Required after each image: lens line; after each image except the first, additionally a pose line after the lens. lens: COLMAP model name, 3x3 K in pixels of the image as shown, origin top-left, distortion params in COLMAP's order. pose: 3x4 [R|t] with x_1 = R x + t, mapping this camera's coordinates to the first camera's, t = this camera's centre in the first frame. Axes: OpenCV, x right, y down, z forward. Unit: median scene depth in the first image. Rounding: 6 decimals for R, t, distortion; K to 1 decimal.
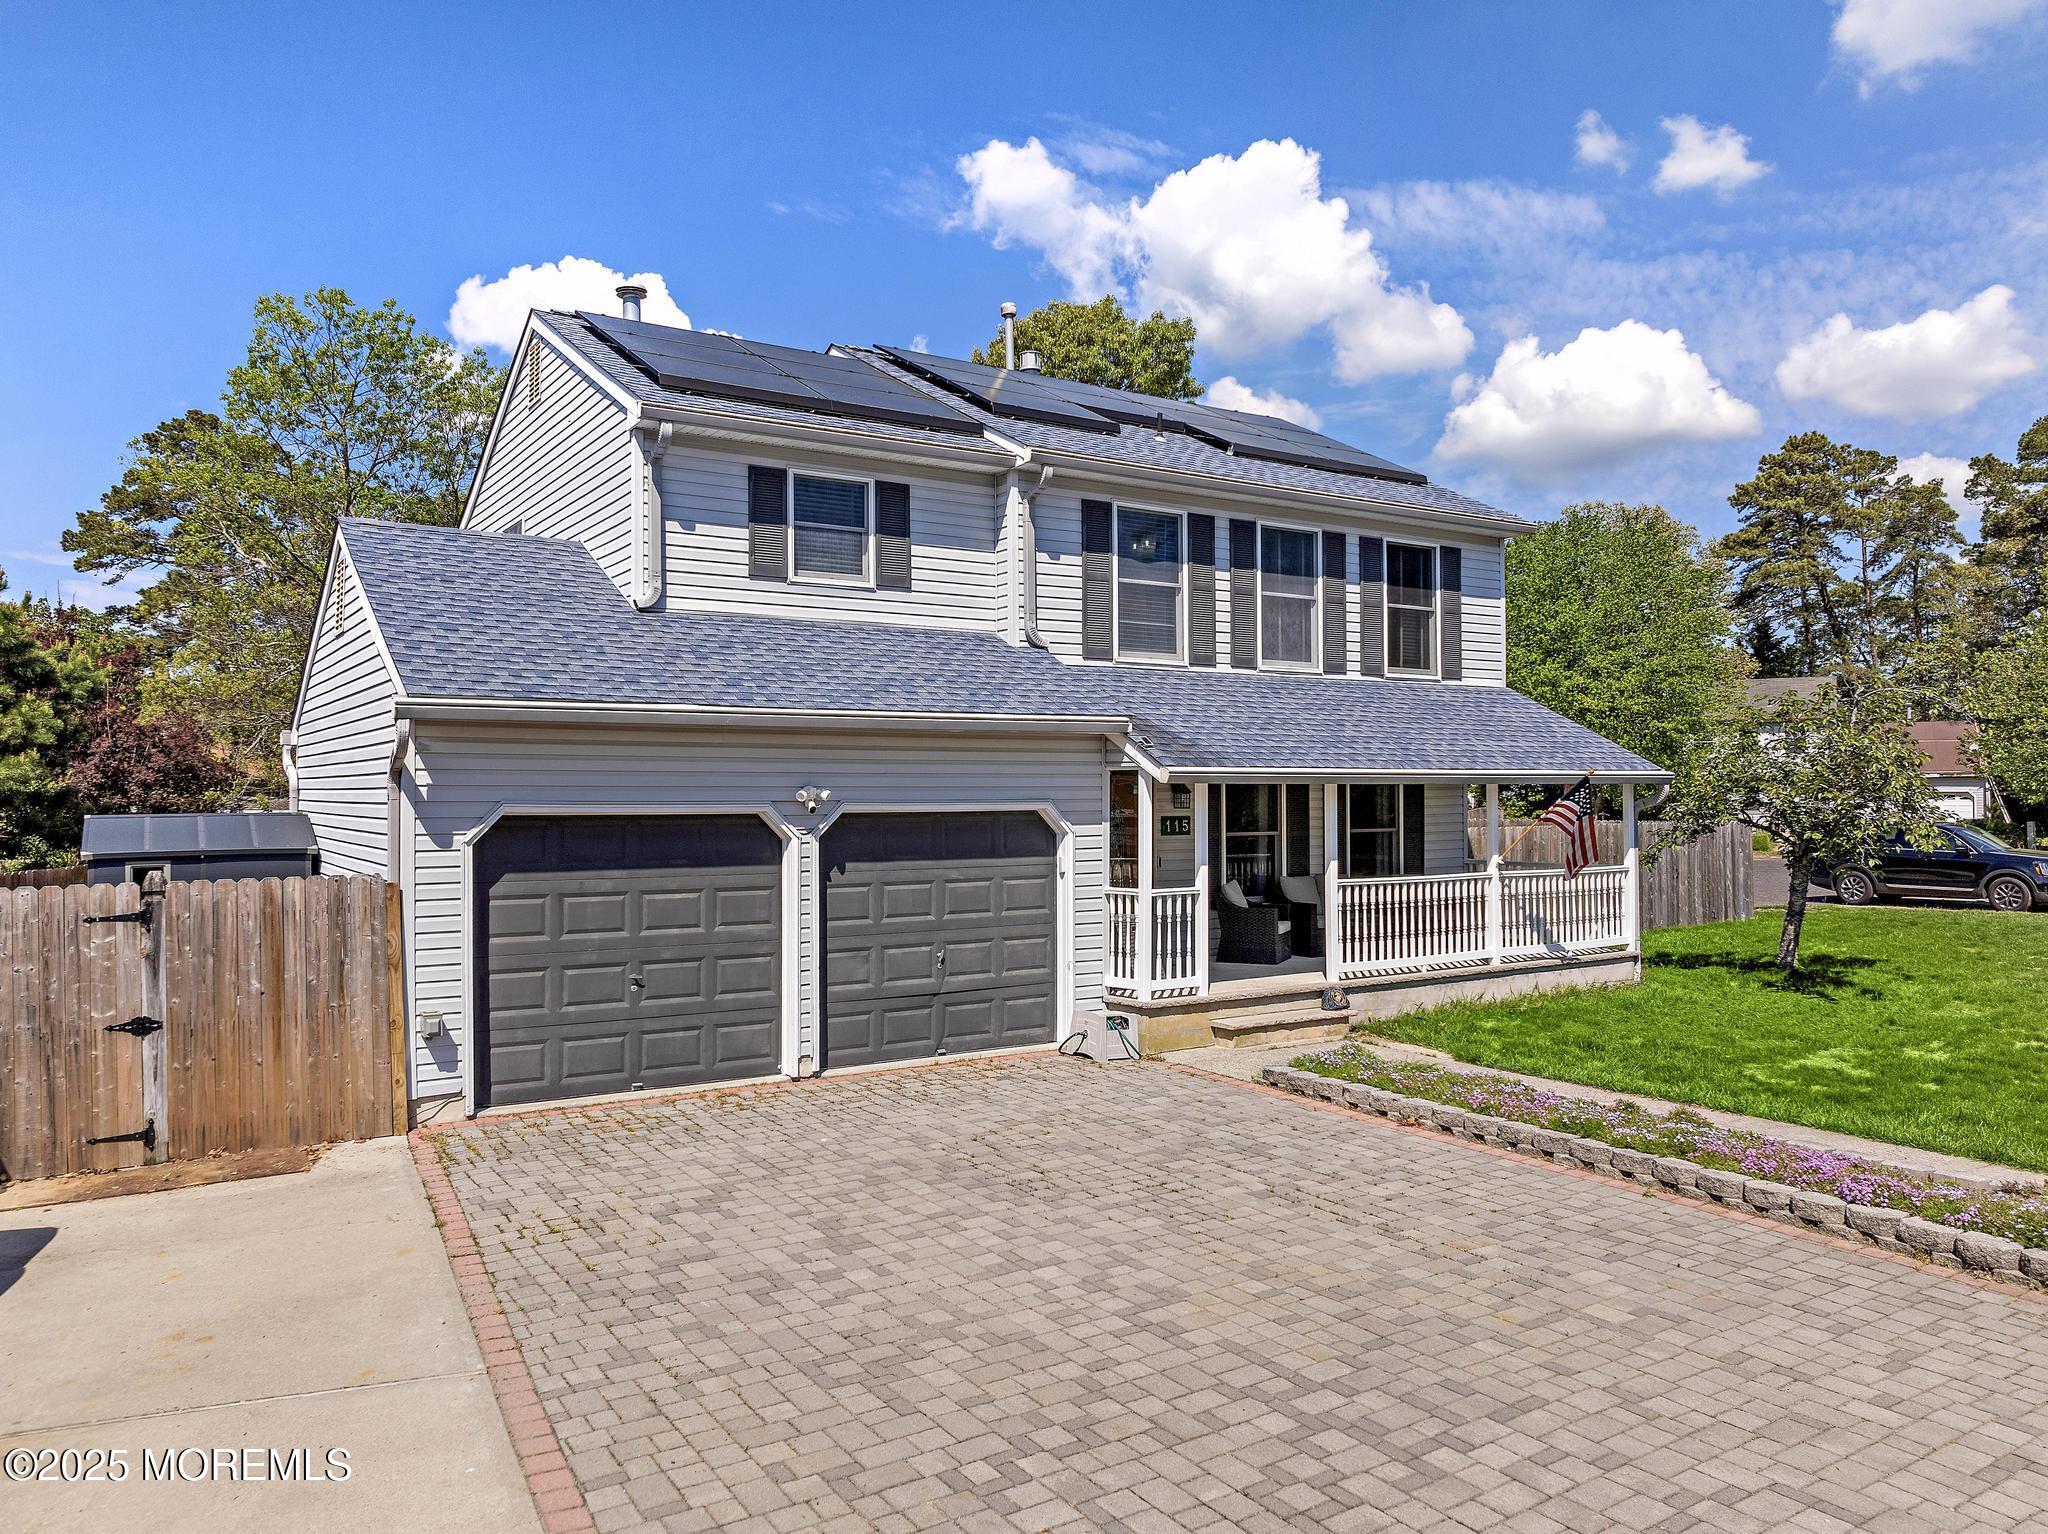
lens RADIAL K [[1440.5, 0, 1019.5], [0, 1440.5, 769.0], [0, 0, 1]] dist [-0.032975, -0.007804]
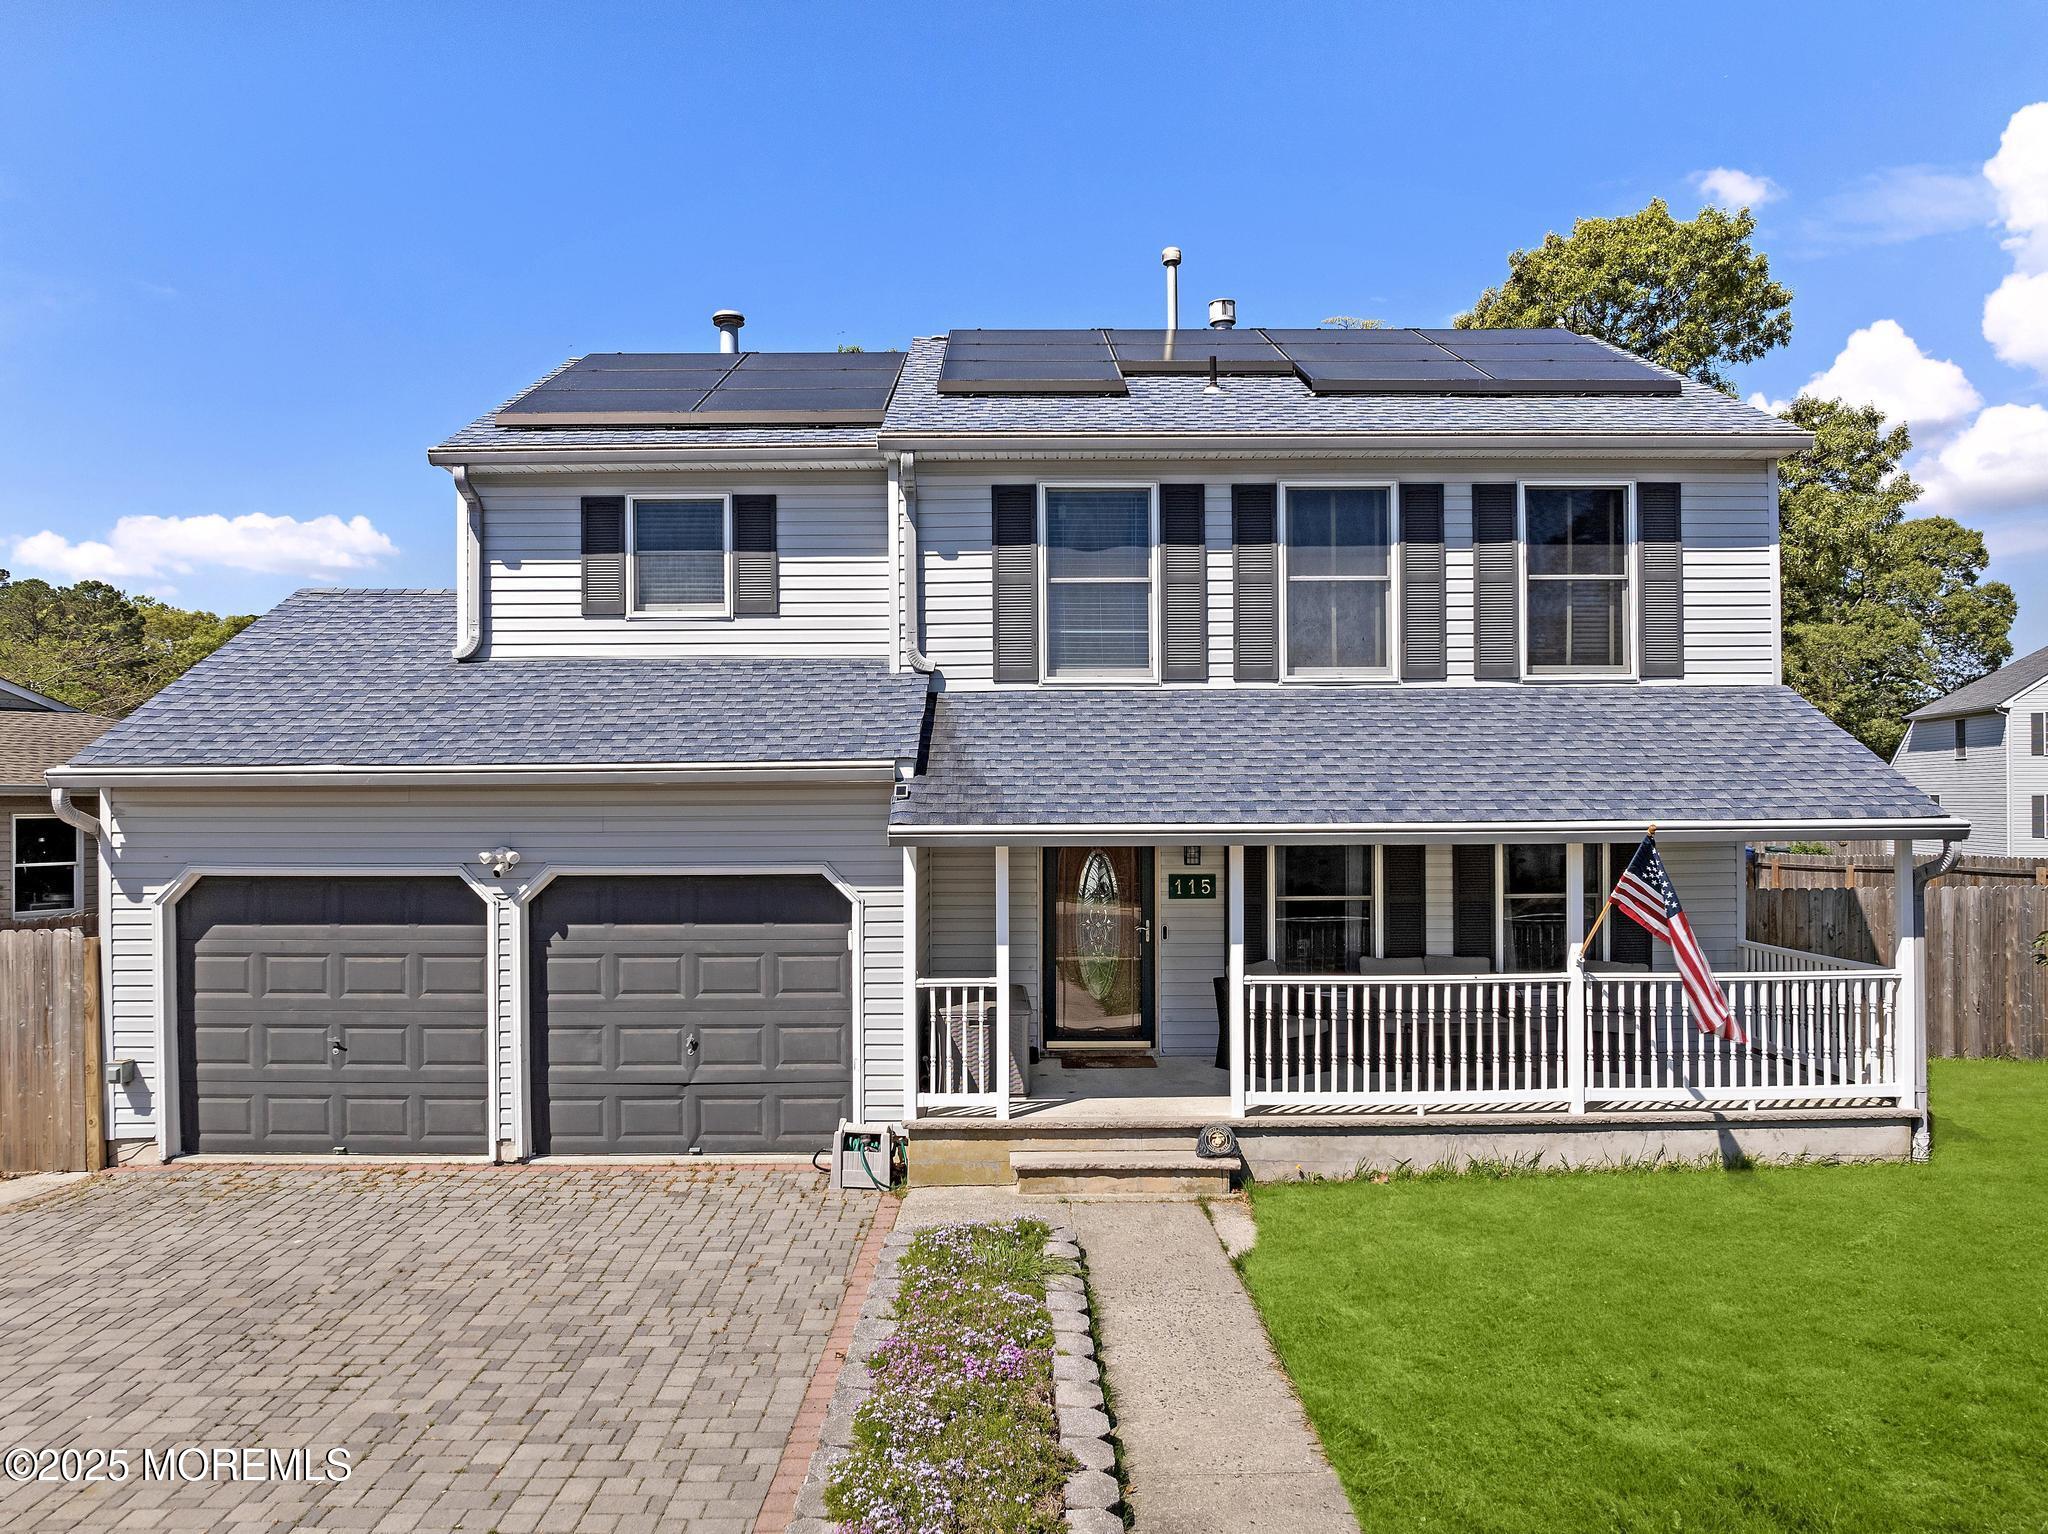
lens RADIAL K [[1454.0, 0, 1019.9], [0, 1454.0, 795.7], [0, 0, 1]] dist [-0.037841, 0.002210]
pose [[0.843535, -0.002348, -0.537069, 0.561077], [0.011248, 0.999848, 0.013295, -0.026364], [0.536956, -0.017256, 0.843434, 0.356432]]
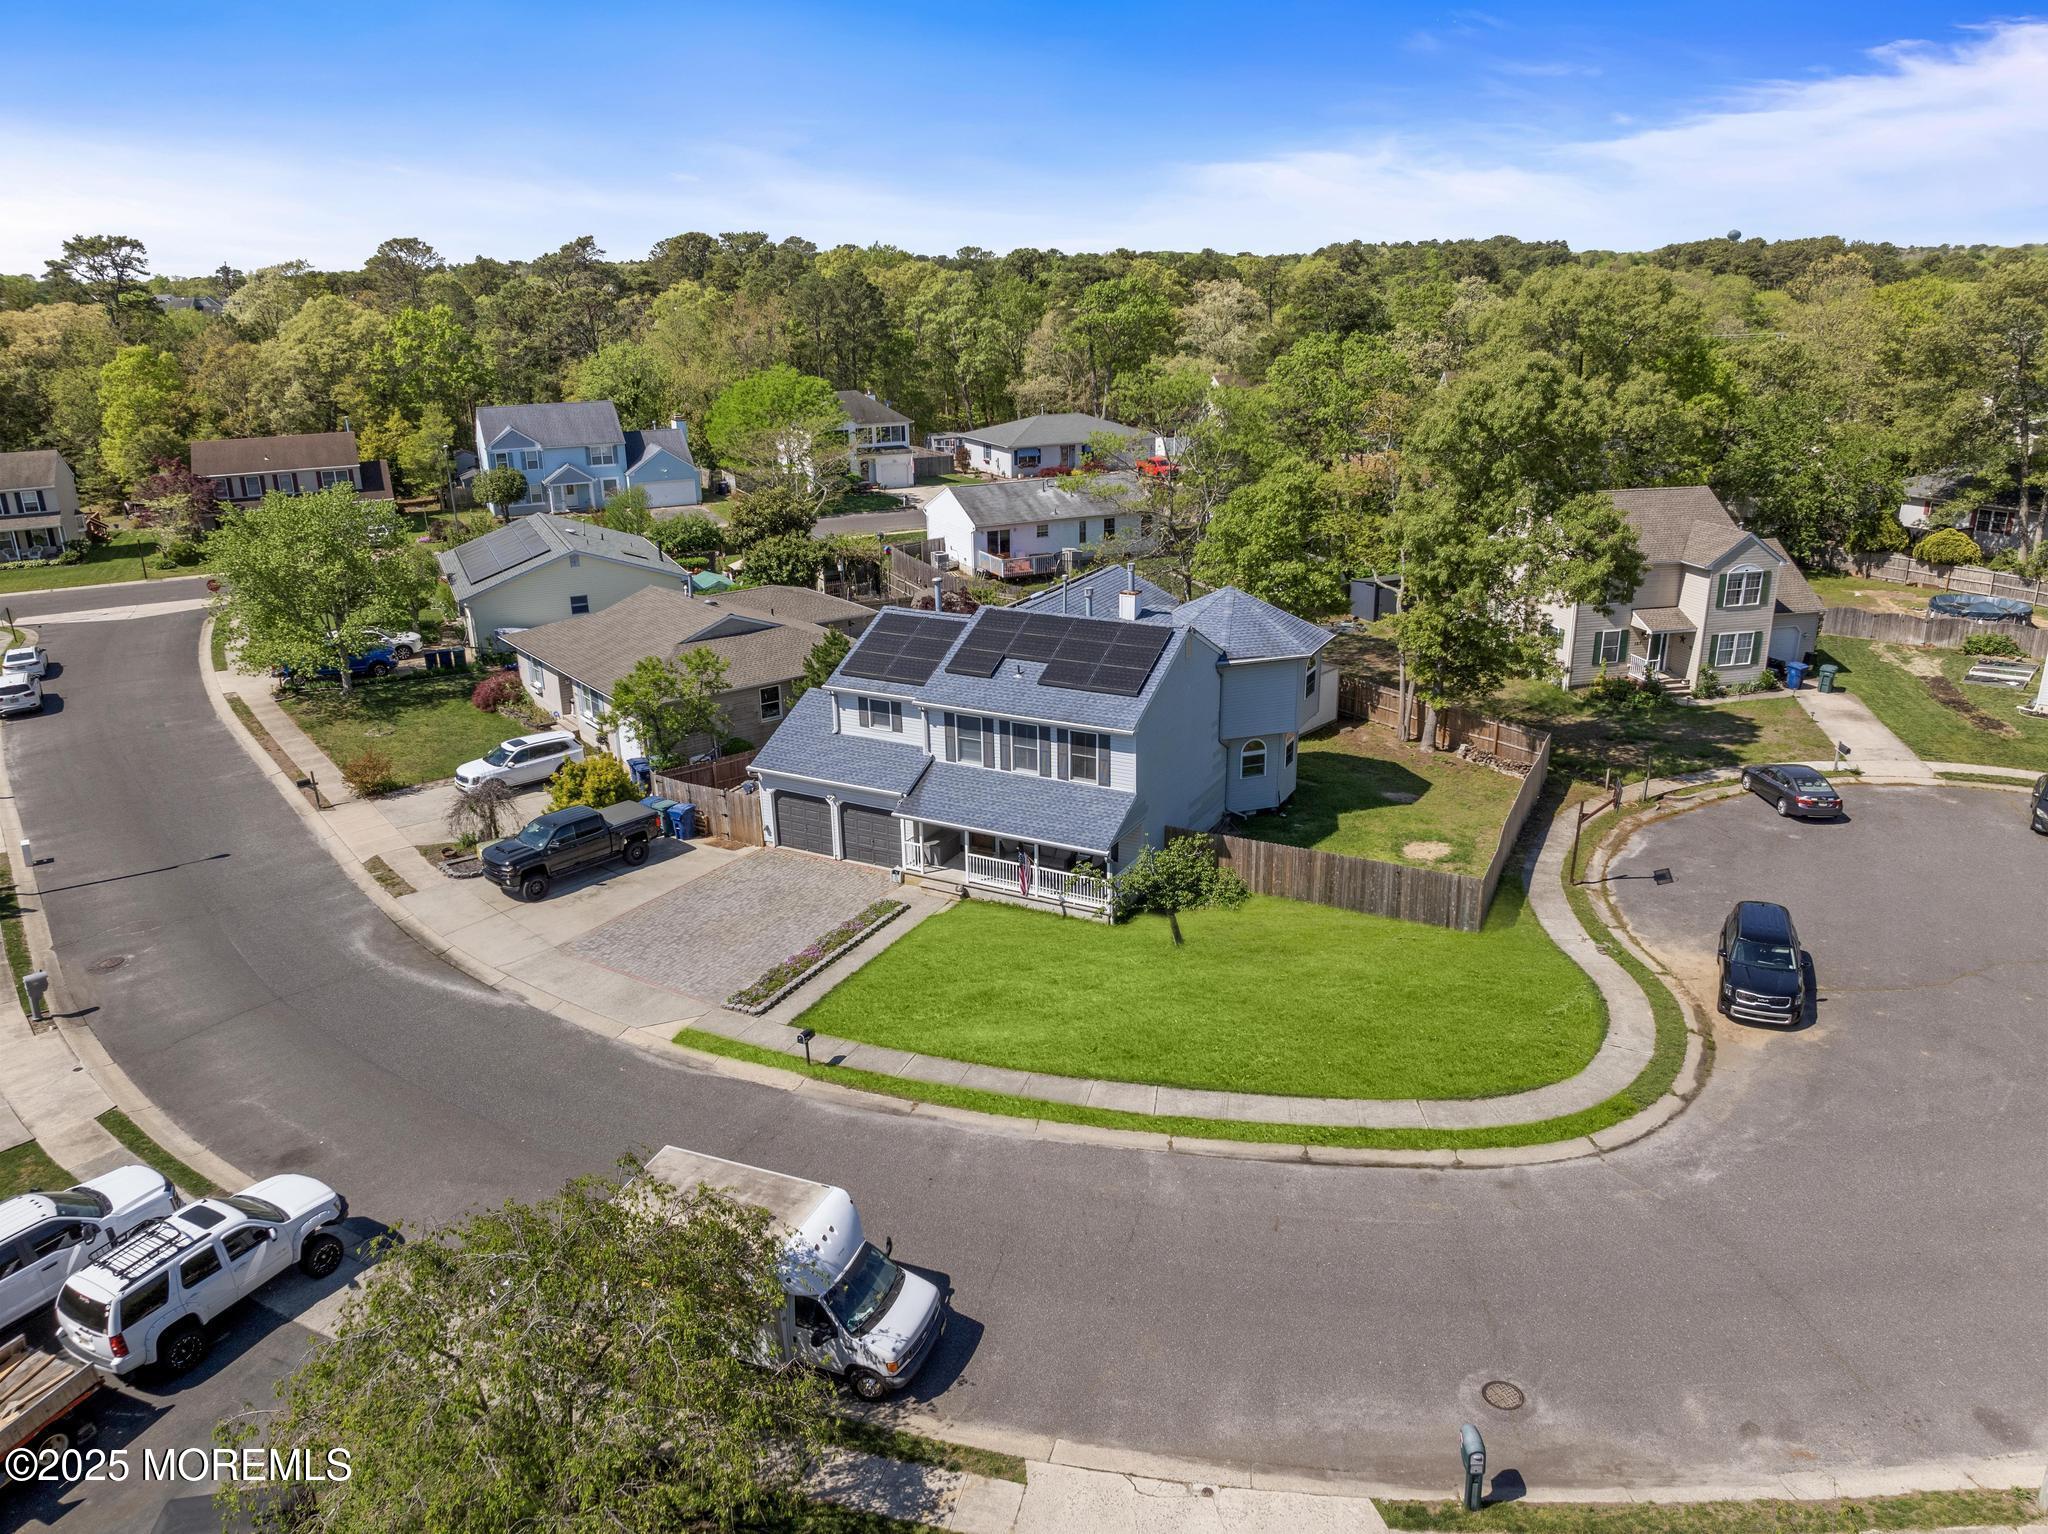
lens RADIAL K [[1440.5, 0, 1019.5], [0, 1440.5, 769.0], [0, 0, 1]] dist [-0.032975, -0.007804]
pose [[0.481613, 0.282707, -0.829533, 3.088302], [0.030180, 0.940630, 0.338091, -1.261551], [0.875864, -0.187864, 0.444488, -0.293799]]
